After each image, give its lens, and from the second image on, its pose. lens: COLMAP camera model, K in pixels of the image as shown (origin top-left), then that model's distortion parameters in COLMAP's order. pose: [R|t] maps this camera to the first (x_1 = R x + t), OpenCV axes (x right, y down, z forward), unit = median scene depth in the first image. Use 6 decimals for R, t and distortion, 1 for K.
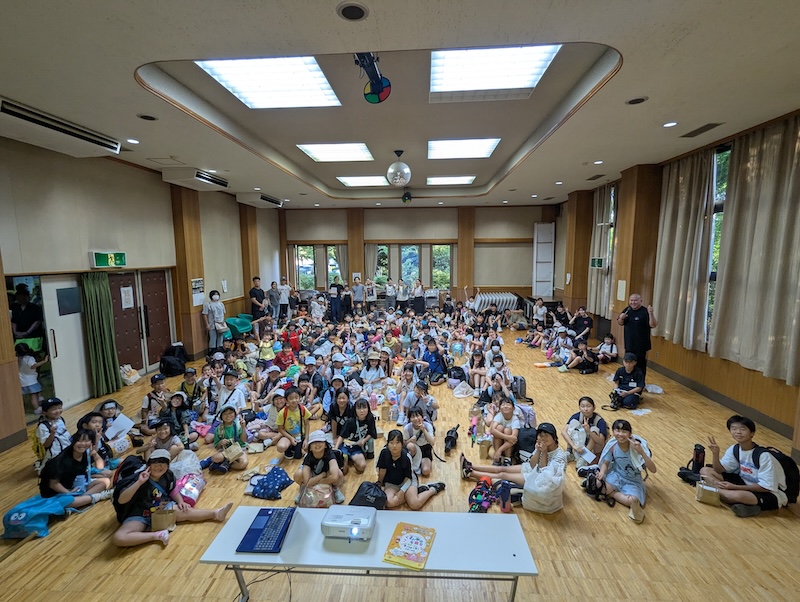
lens RADIAL K [[371.0, 0, 400.0], [0, 371.0, 301.0], [0, 0, 1]] dist [0.000044, 0.000243]
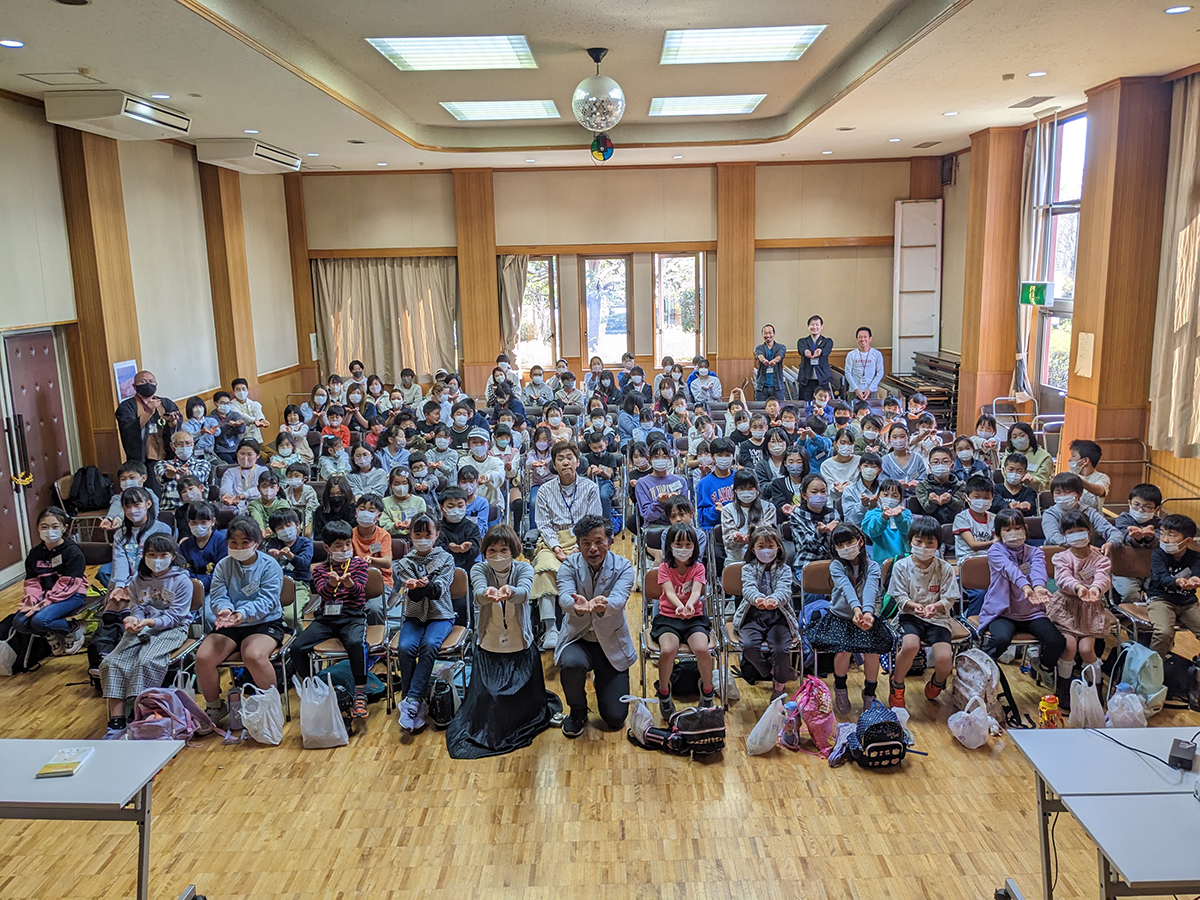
lens RADIAL K [[960.6, 0, 600.0], [0, 960.6, 450.0], [0, 0, 1]] dist [0.000407, -0.006103]
pose [[0.997712, -0.029156, 0.060997, -0.067159], [0.025178, 0.997567, 0.065008, -0.003356], [-0.062744, -0.063324, 0.996019, -0.131756]]
